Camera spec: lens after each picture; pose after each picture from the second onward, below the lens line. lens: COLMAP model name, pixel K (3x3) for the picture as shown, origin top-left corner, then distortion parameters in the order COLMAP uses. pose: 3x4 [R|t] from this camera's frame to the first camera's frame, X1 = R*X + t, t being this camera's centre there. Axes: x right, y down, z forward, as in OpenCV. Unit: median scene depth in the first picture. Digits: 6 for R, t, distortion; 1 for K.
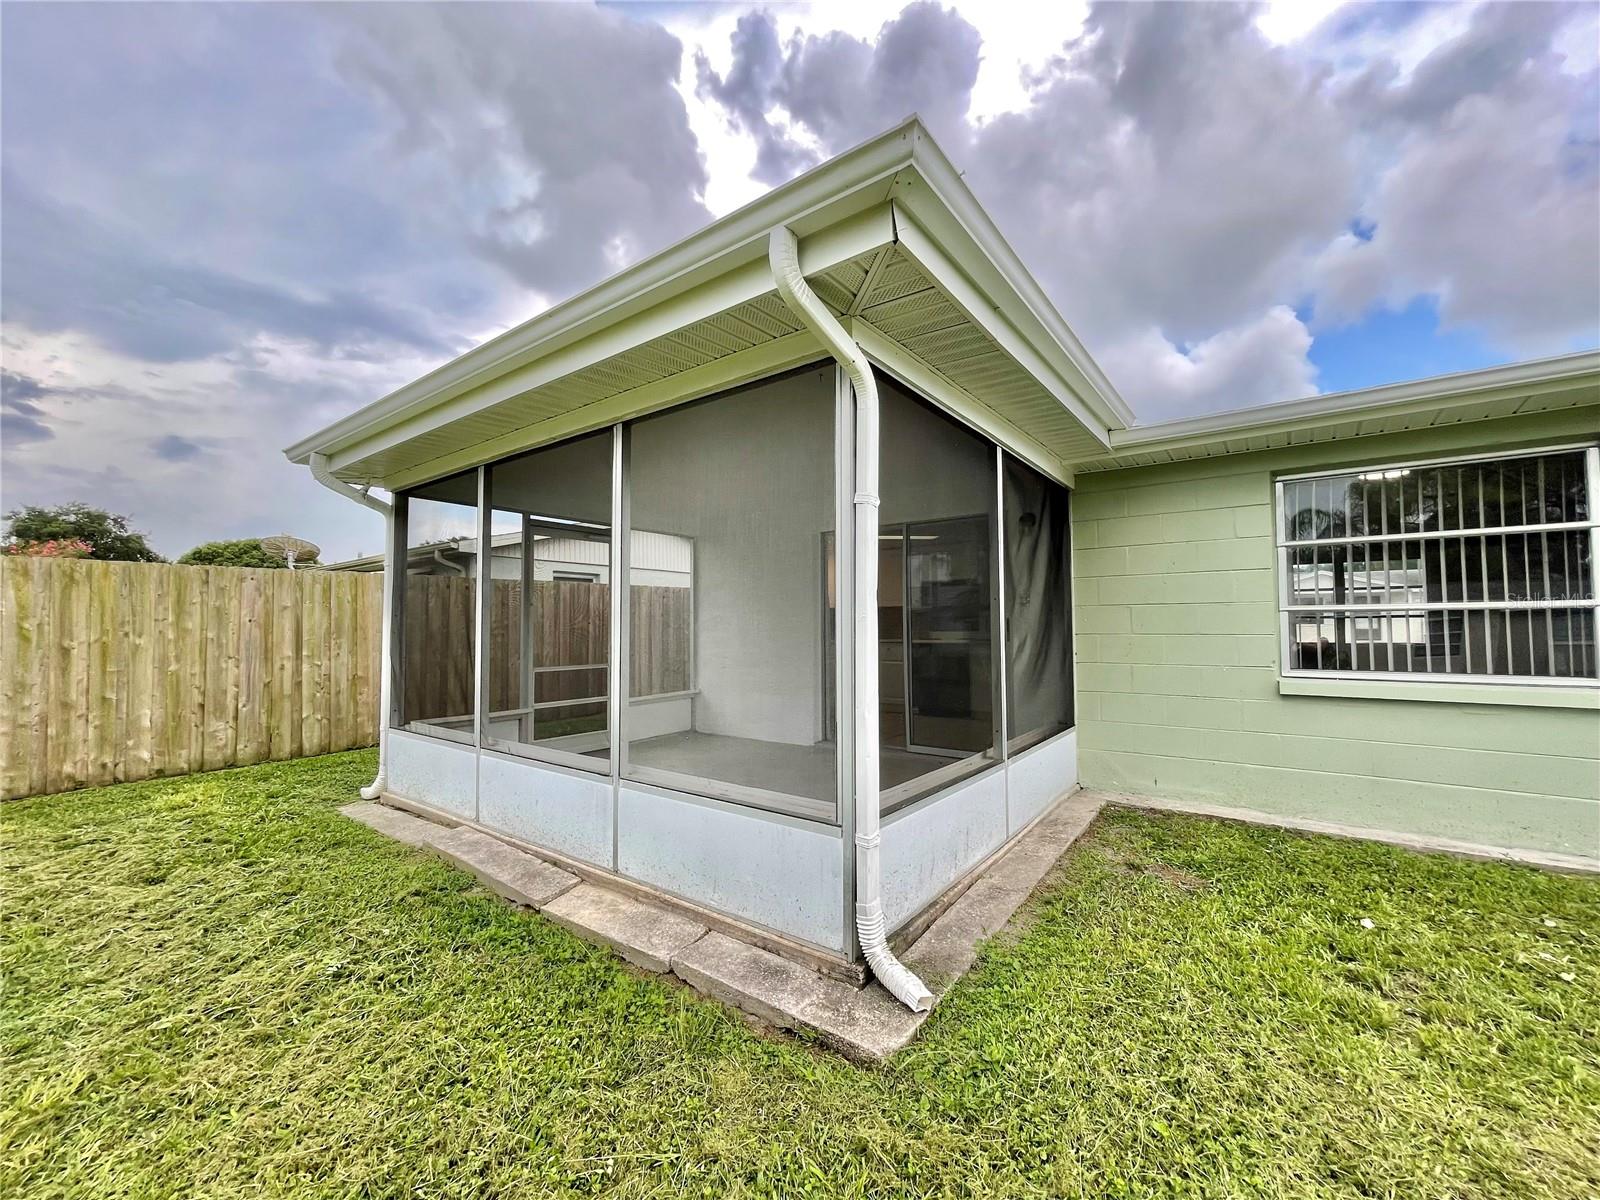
lens RADIAL K [[643.4, 0, 801.8], [0, 643.4, 598.8], [0, 0, 1]] dist [-0.002468, -0.000346]
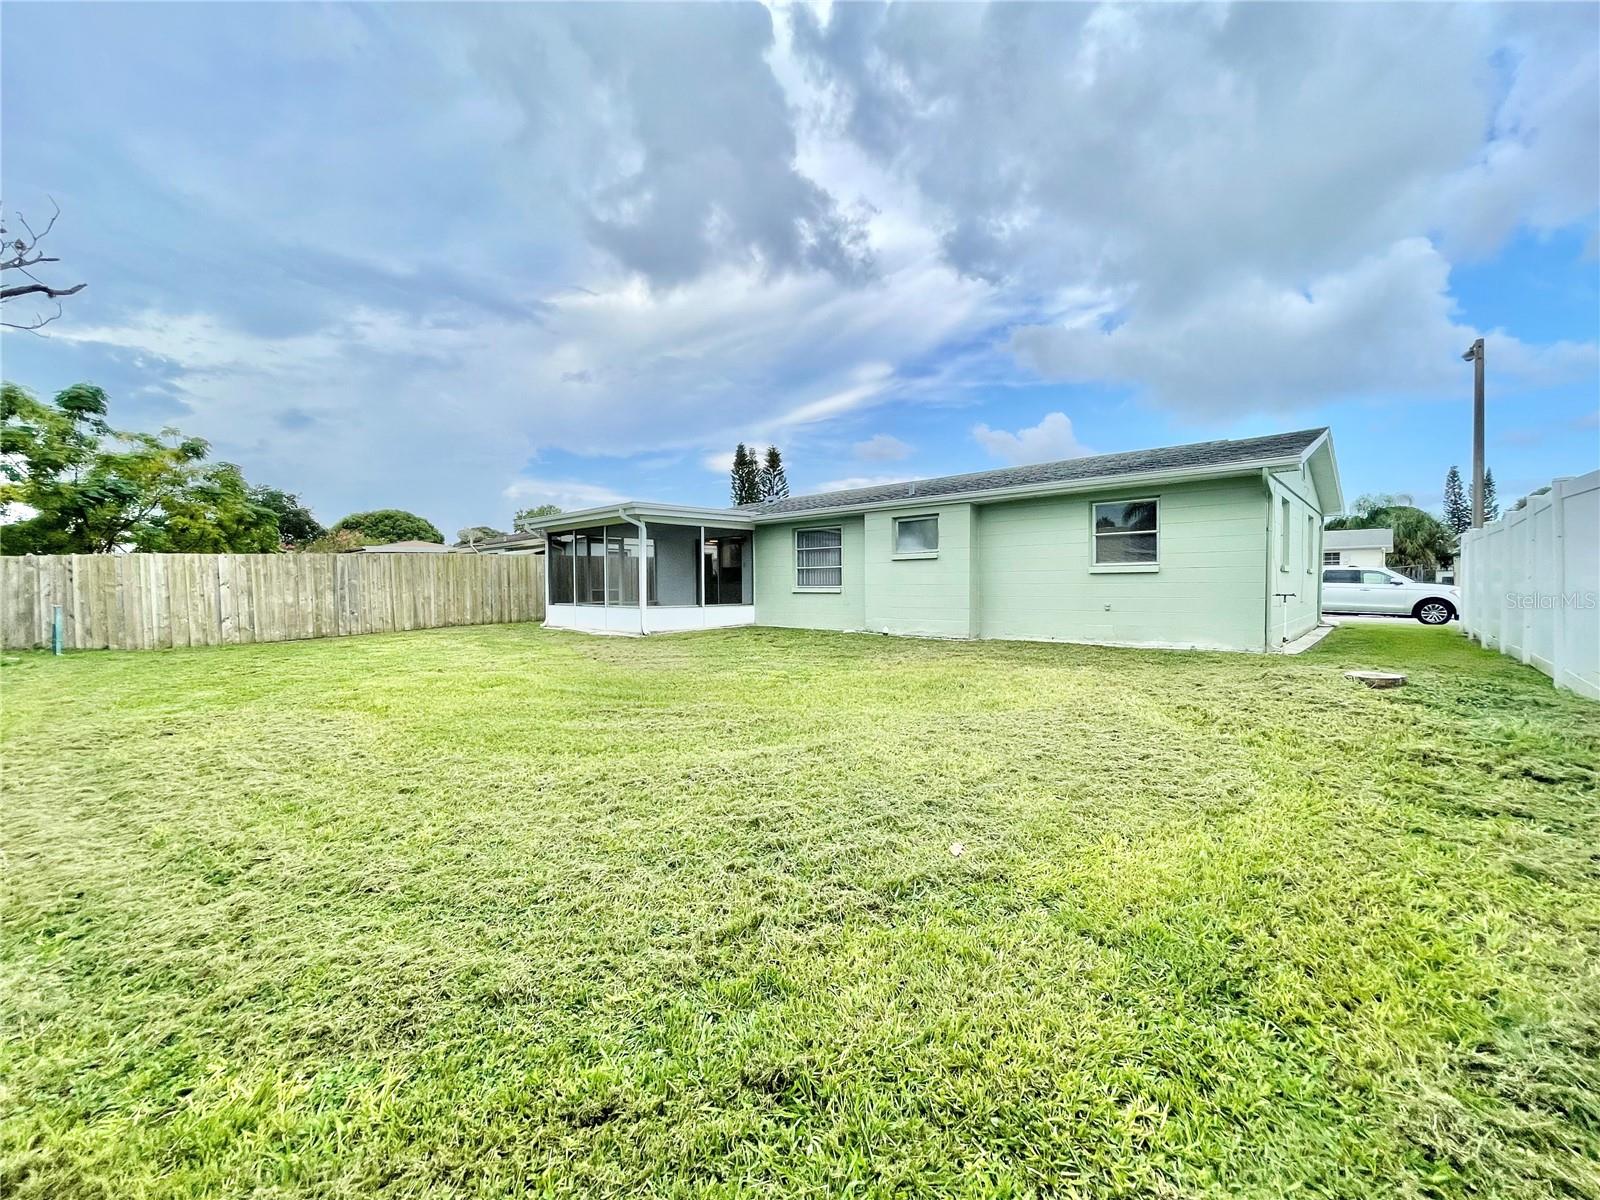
lens RADIAL K [[642.2, 0, 793.9], [0, 642.2, 607.6], [0, 0, 1]] dist [-0.001321, -0.000116]
pose [[0.992985, 0.012525, -0.117578, 0.072233], [-0.003886, 0.997293, 0.073423, -0.002613], [0.118179, -0.072451, 0.990346, -0.152159]]
